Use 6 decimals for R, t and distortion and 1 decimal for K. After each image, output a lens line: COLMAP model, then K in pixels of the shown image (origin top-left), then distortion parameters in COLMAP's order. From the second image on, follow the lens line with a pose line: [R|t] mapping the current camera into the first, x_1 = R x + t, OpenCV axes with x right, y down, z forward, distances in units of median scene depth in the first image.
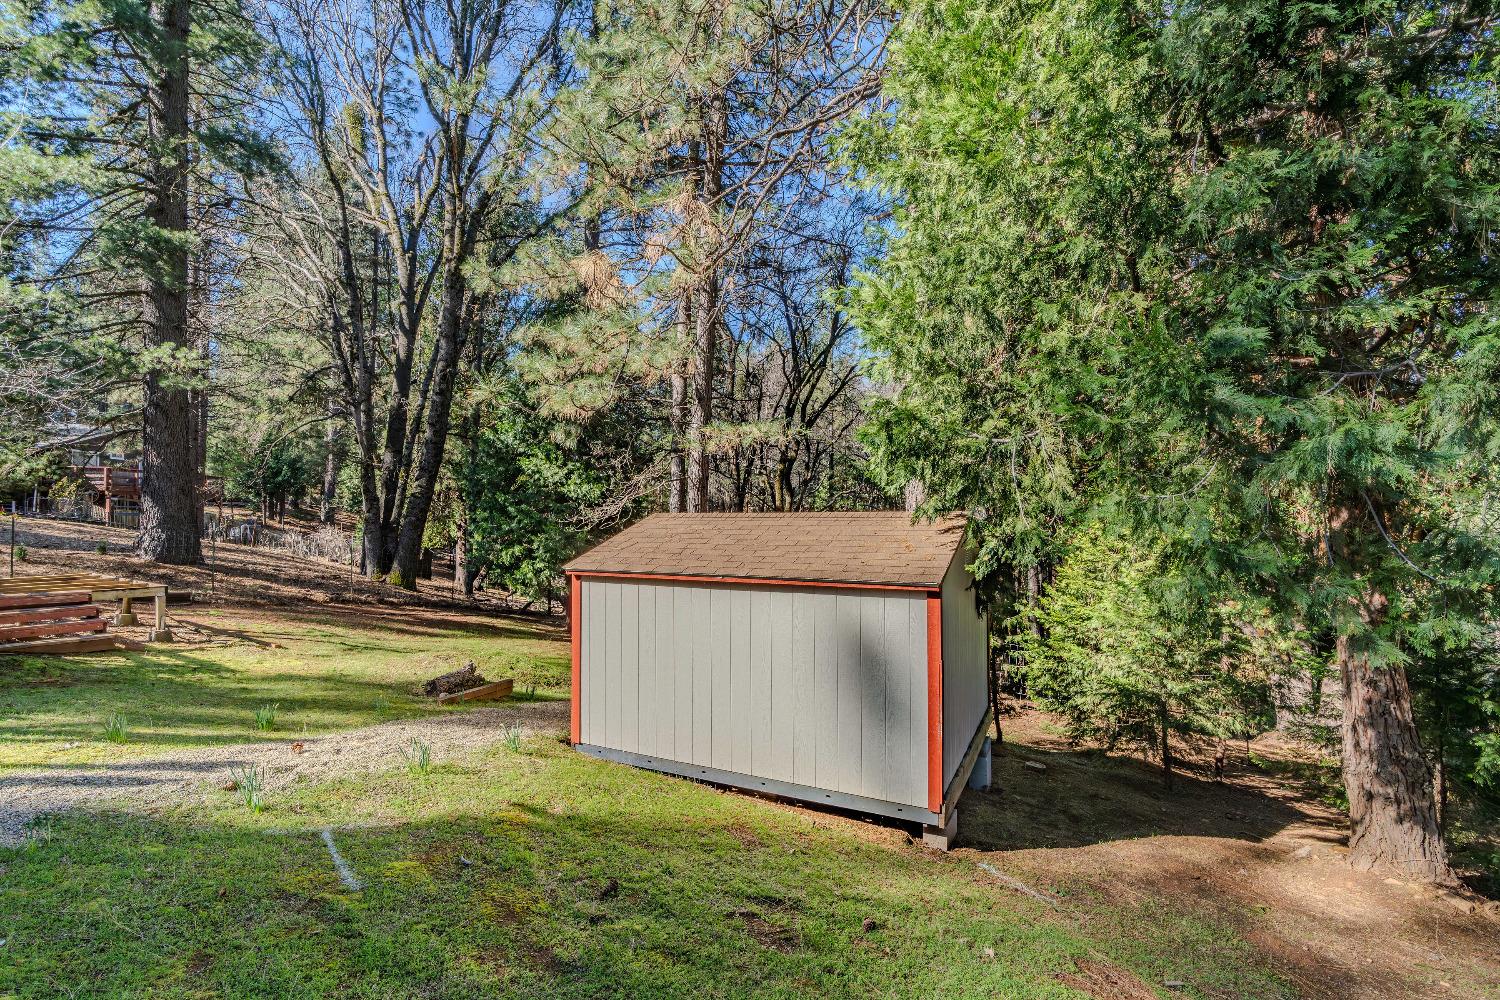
lens RADIAL K [[676.4, 0, 751.6], [0, 676.4, 509.3], [0, 0, 1]] dist [-0.002476, -0.000197]
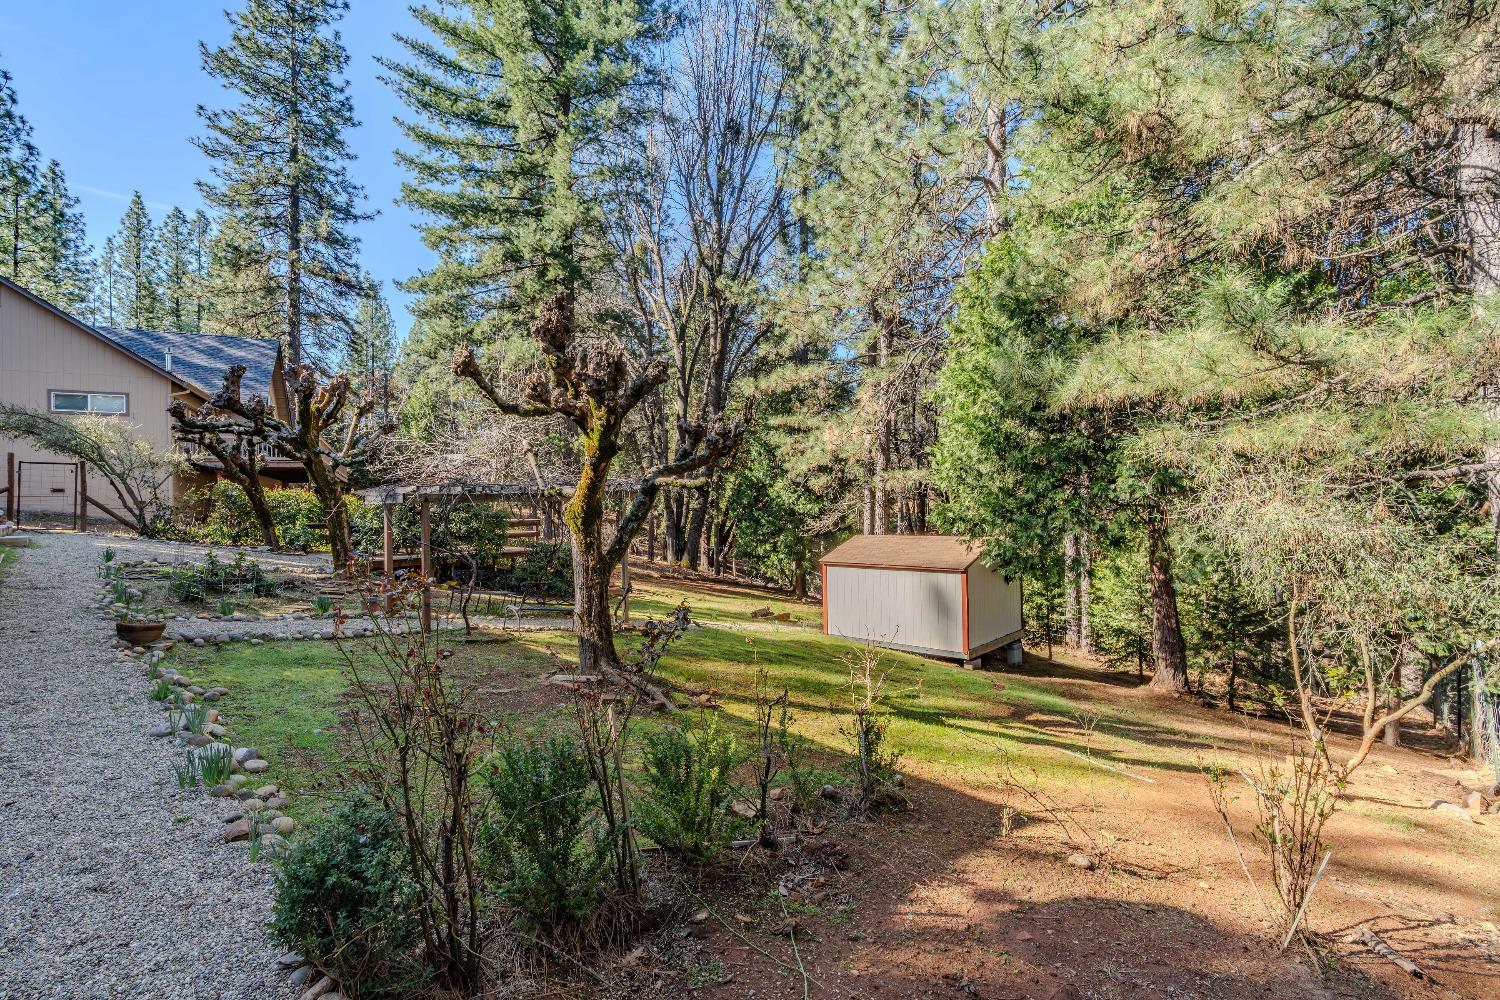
lens RADIAL K [[676.4, 0, 751.6], [0, 676.4, 509.3], [0, 0, 1]] dist [-0.002476, -0.000197]
pose [[0.961121, -0.016199, -0.275651, 0.055062], [0.022275, 0.999573, 0.018926, -0.056893], [0.275227, -0.024330, 0.961071, -0.526529]]
